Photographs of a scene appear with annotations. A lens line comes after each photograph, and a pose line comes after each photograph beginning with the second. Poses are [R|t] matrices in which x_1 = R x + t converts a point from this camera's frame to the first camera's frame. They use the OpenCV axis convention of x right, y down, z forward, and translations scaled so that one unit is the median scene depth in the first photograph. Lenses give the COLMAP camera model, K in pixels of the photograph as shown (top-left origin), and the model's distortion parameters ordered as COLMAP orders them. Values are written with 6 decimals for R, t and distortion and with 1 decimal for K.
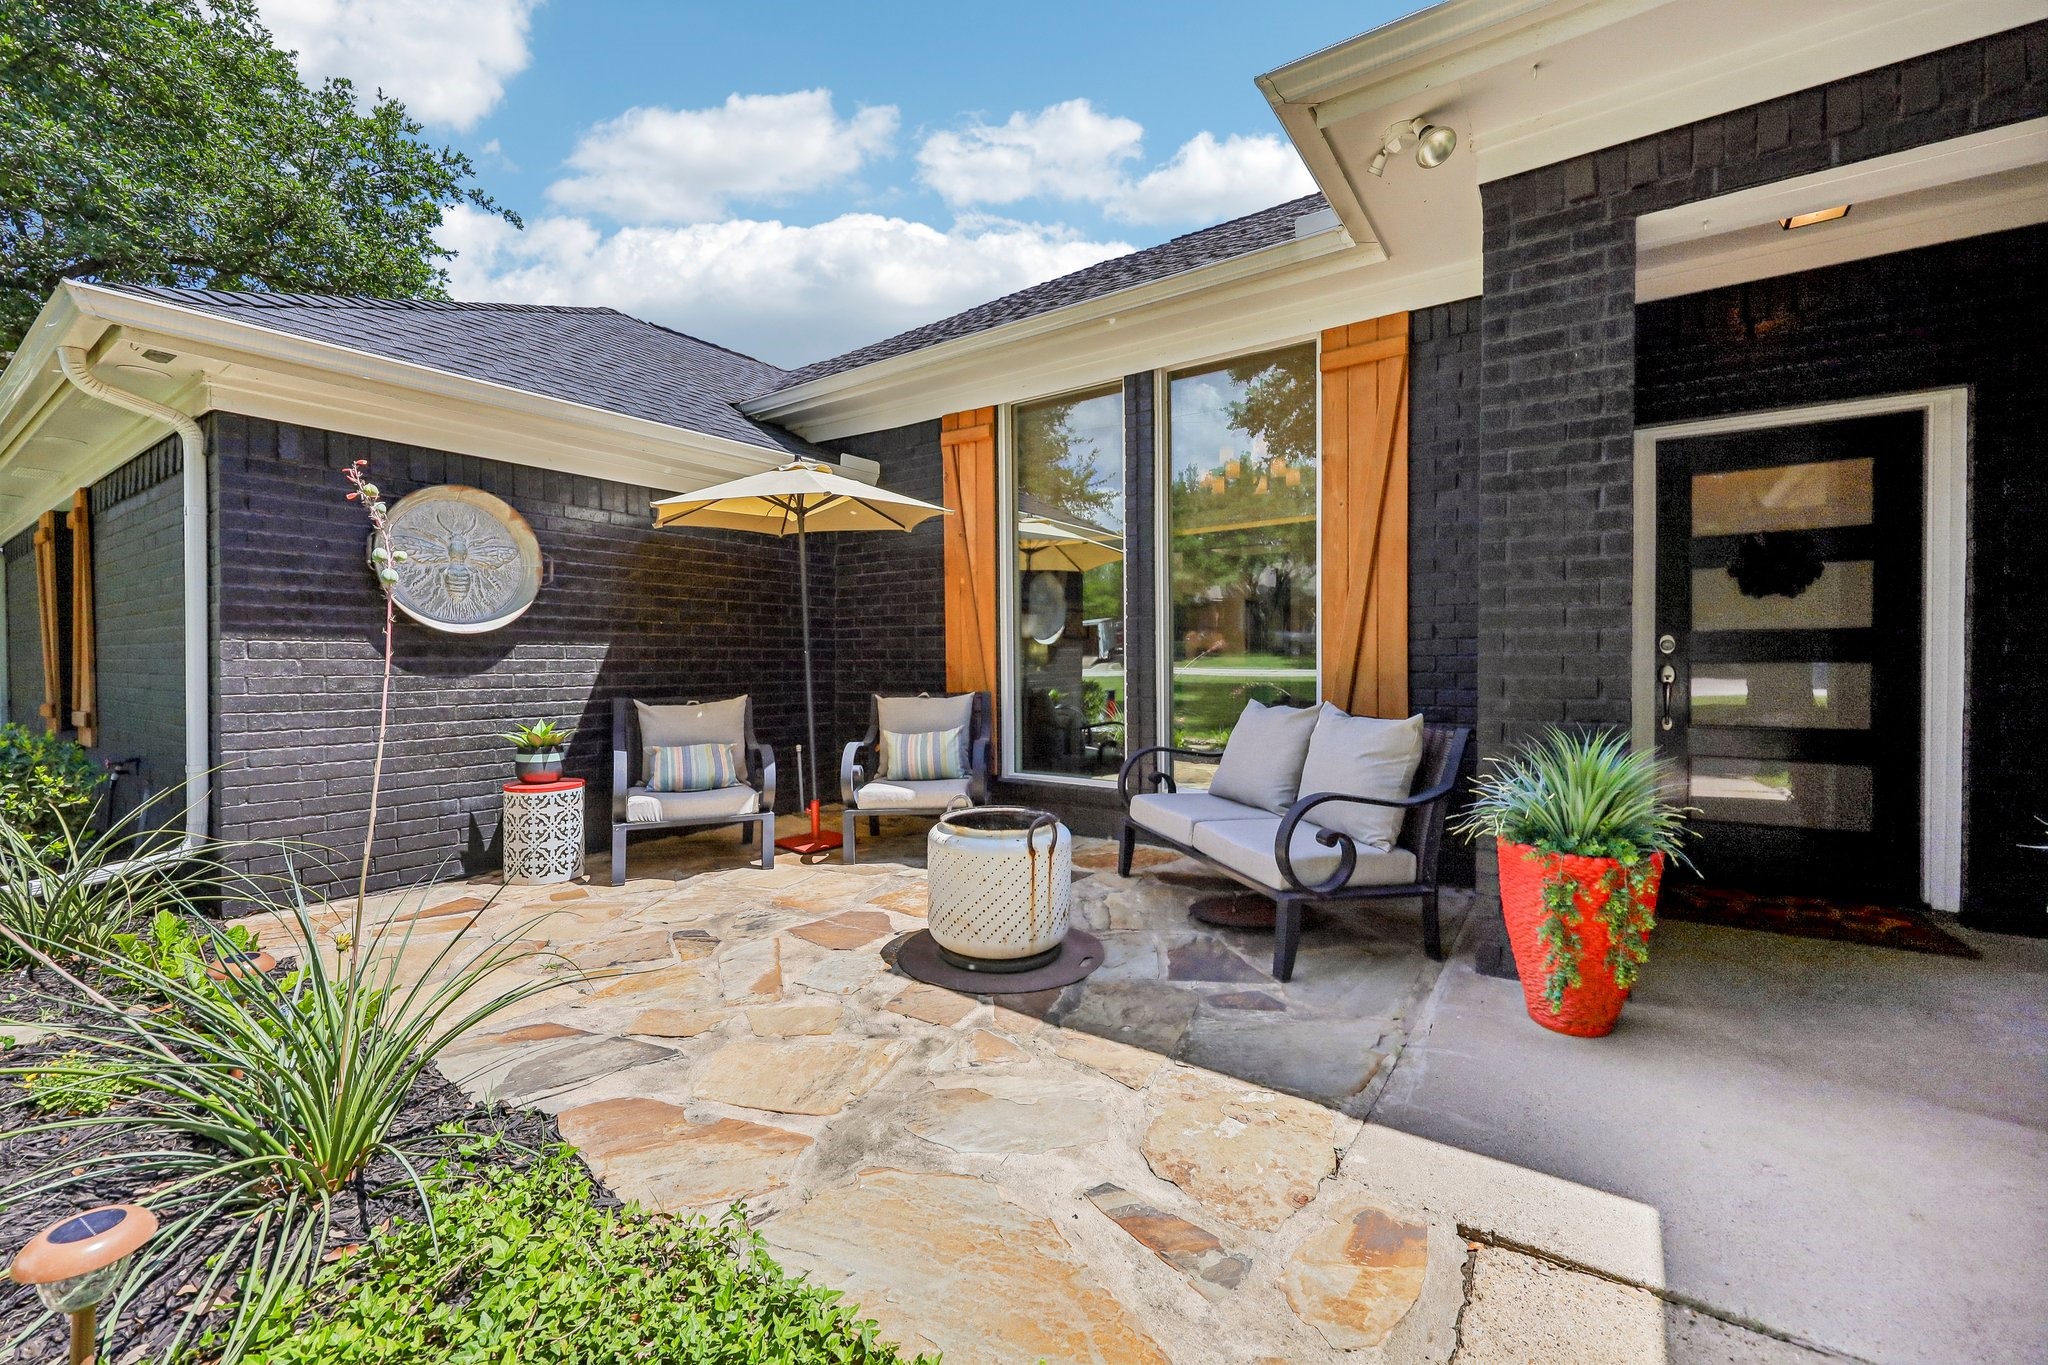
lens RADIAL K [[832.1, 0, 1026.4], [0, 832.1, 672.5], [0, 0, 1]] dist [-0.000680, -0.000220]
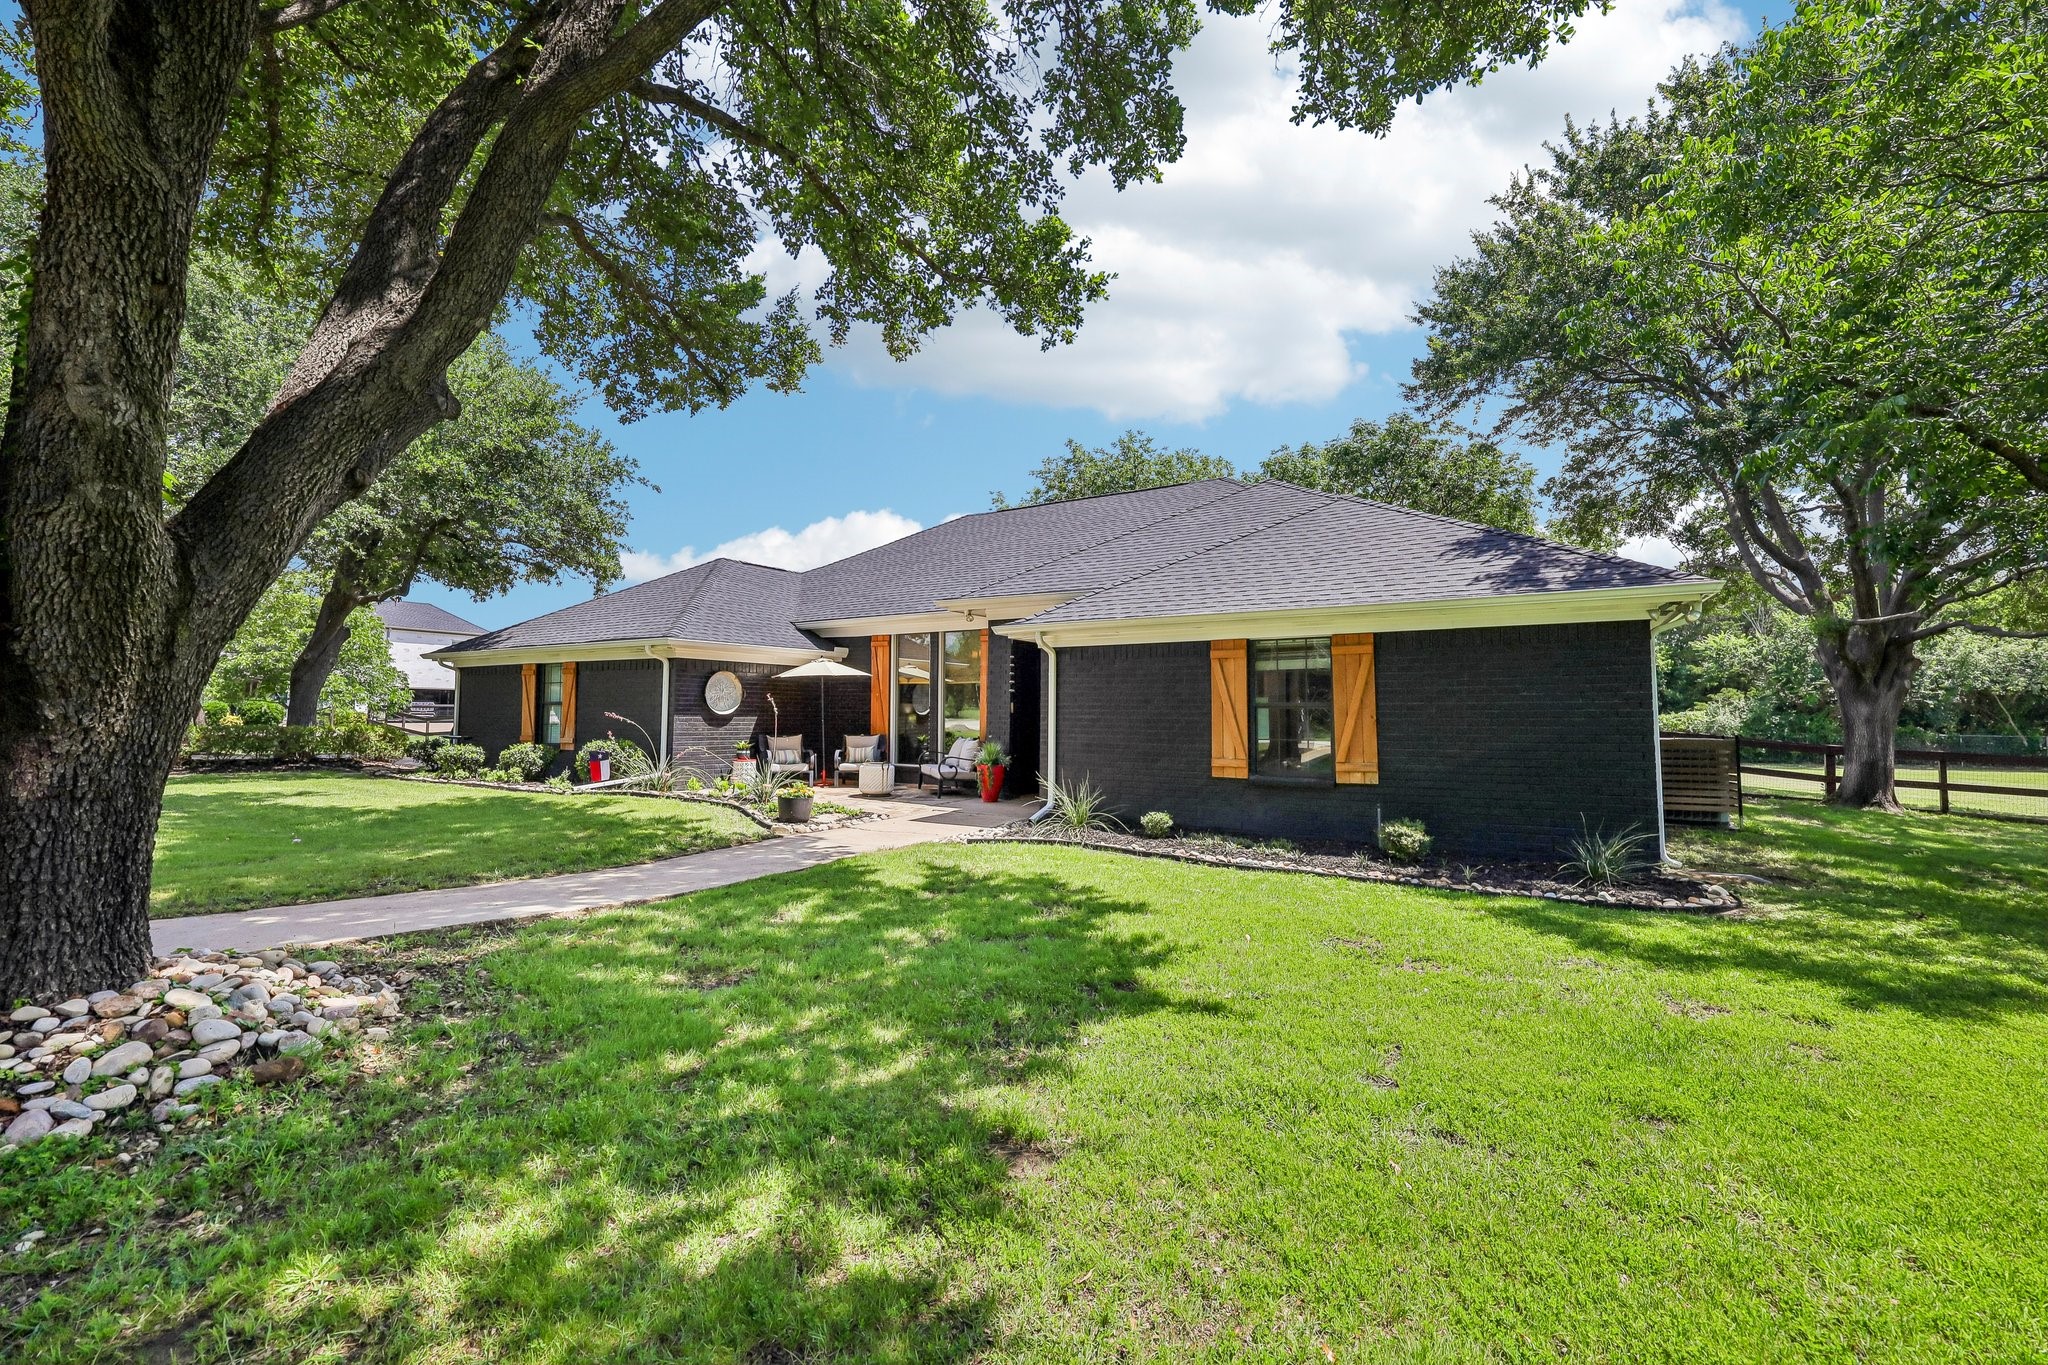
lens RADIAL K [[832.1, 0, 1028.6], [0, 832.1, 685.8], [0, 0, 1]] dist [-0.000680, -0.000220]
pose [[0.998858, 0.014434, 0.045554, 0.378049], [-0.012342, 0.998871, -0.045880, -0.021127], [-0.046165, 0.045266, 0.997908, -2.268962]]
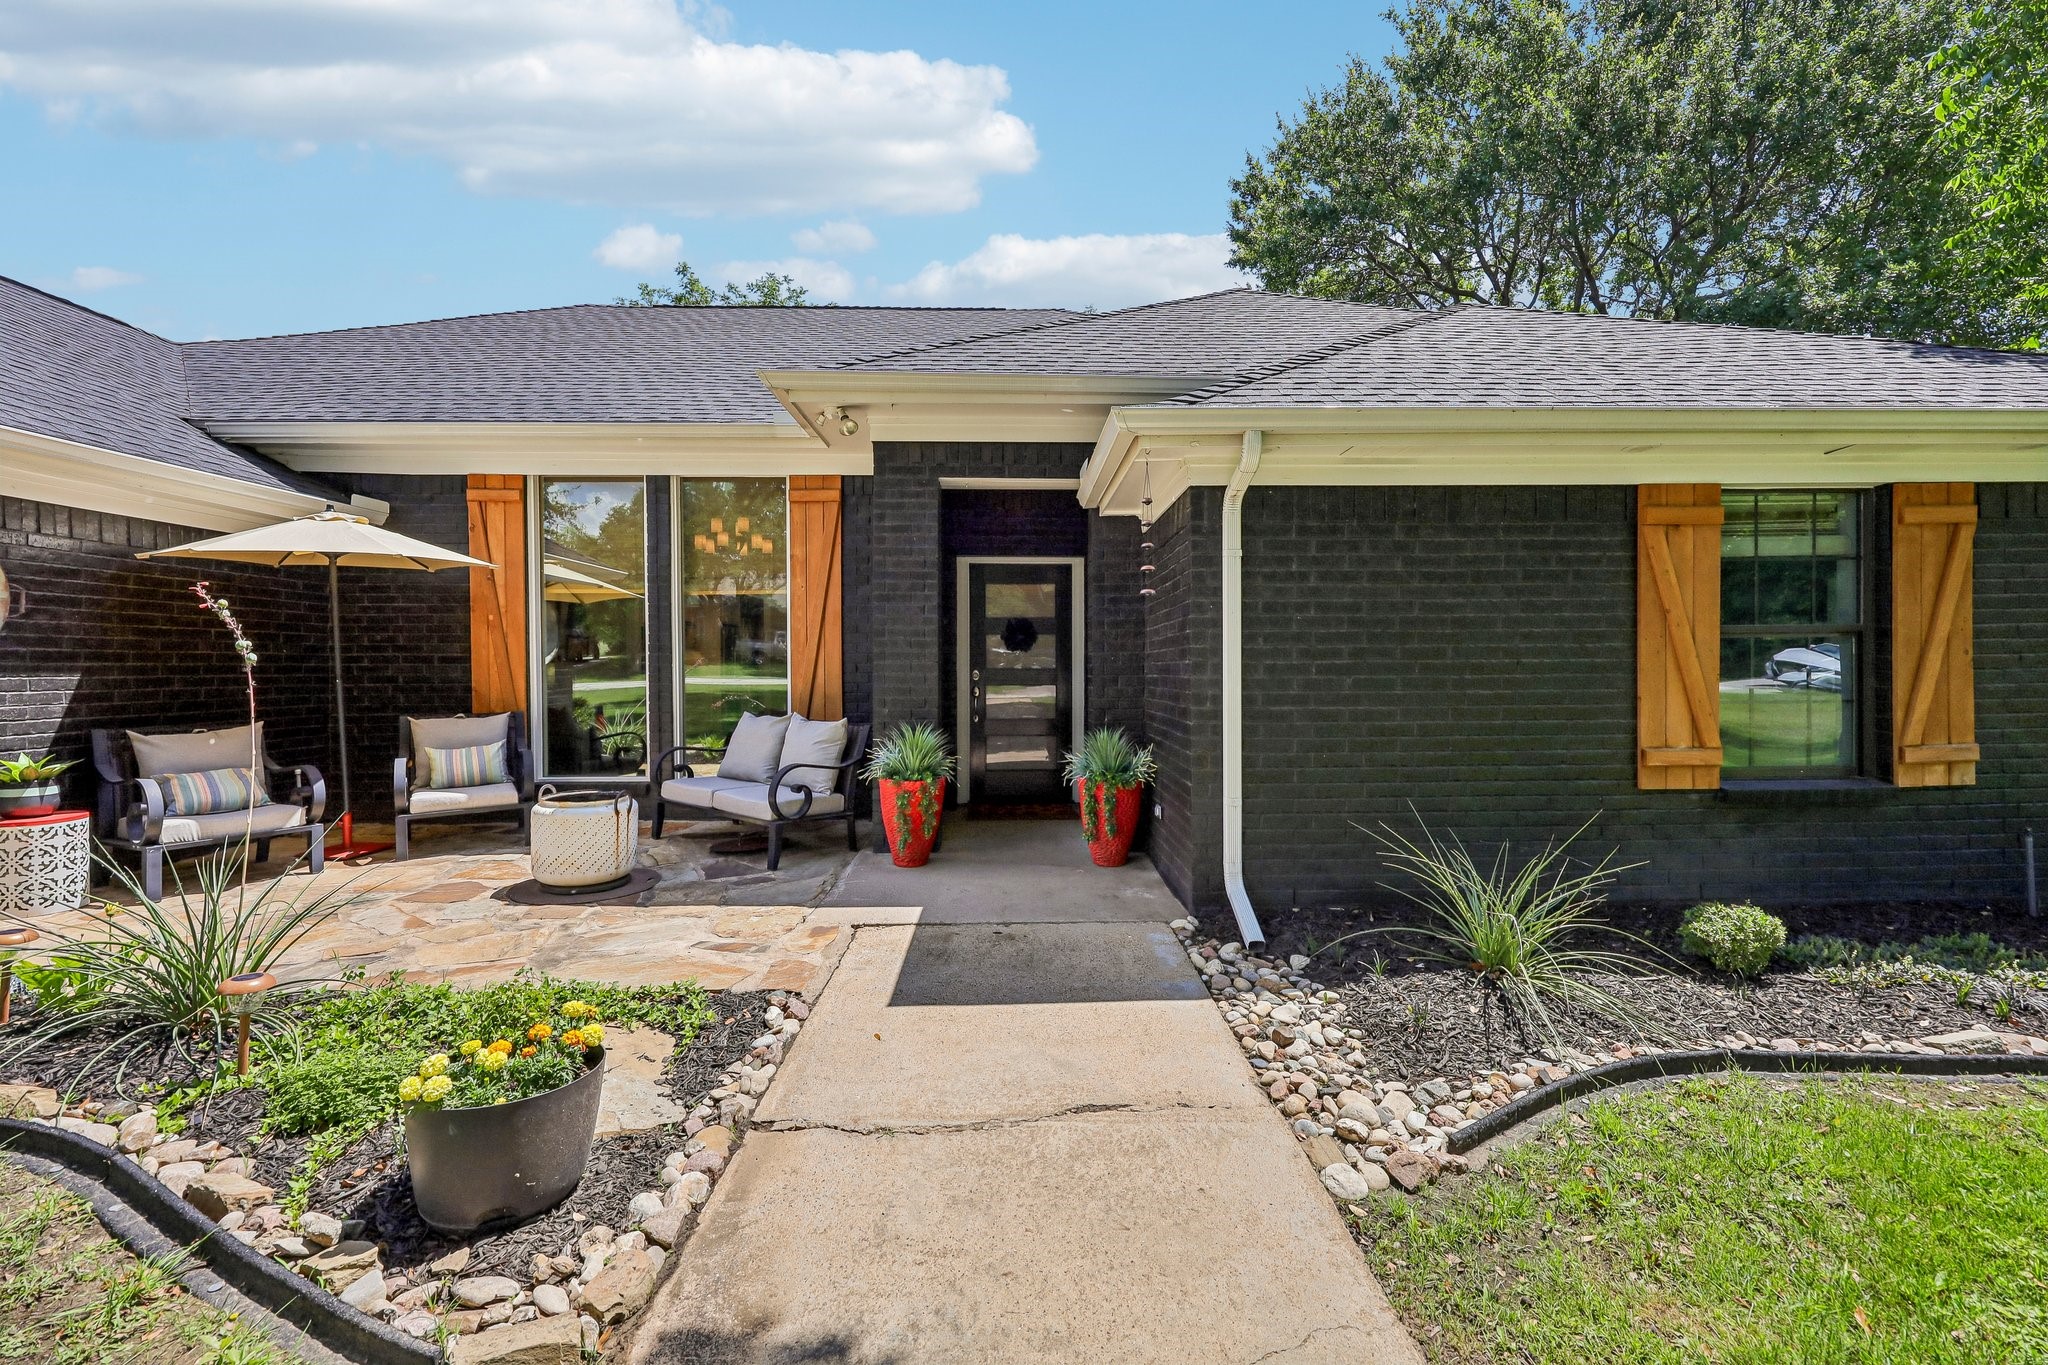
lens RADIAL K [[832.1, 0, 1032.7], [0, 832.1, 678.2], [0, 0, 1]] dist [-0.000680, -0.000220]
pose [[0.806568, -0.006958, 0.591100, -0.191142], [0.006626, 0.999974, 0.002730, -0.027916], [-0.591104, 0.001714, 0.806594, -0.499326]]
